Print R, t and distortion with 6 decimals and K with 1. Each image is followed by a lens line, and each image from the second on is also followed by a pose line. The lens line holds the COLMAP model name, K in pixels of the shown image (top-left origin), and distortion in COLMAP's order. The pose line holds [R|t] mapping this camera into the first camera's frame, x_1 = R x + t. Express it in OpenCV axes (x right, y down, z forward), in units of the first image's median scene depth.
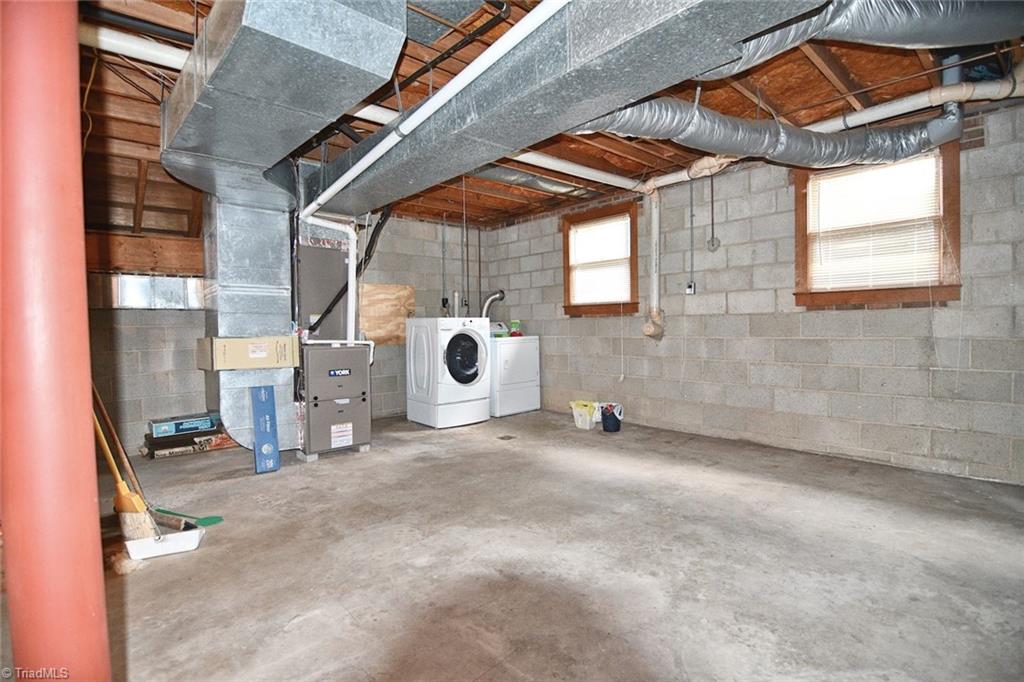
lens RADIAL K [[496.0, 0, 518.5], [0, 496.0, 339.2], [0, 0, 1]] dist [-0.002572, -0.012482]
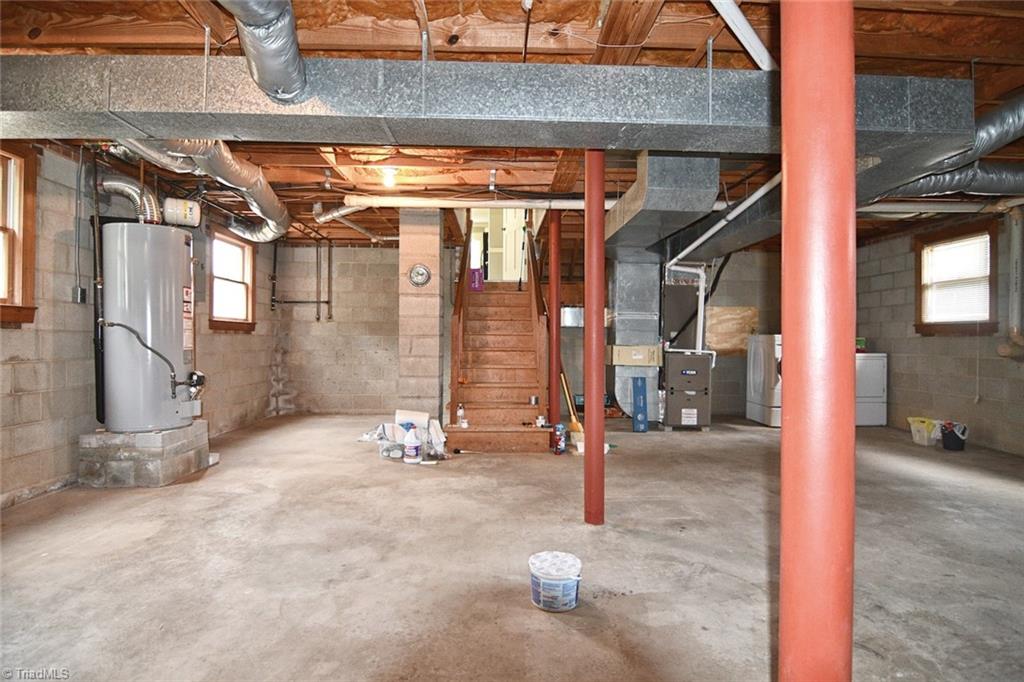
lens RADIAL K [[496.0, 0, 513.5], [0, 496.0, 341.4], [0, 0, 1]] dist [-0.002572, -0.012482]
pose [[0.754156, 0.024598, -0.656235, 0.193848], [-0.038534, 0.999234, -0.006829, 0.007181], [0.655564, 0.030437, 0.754526, -0.415469]]
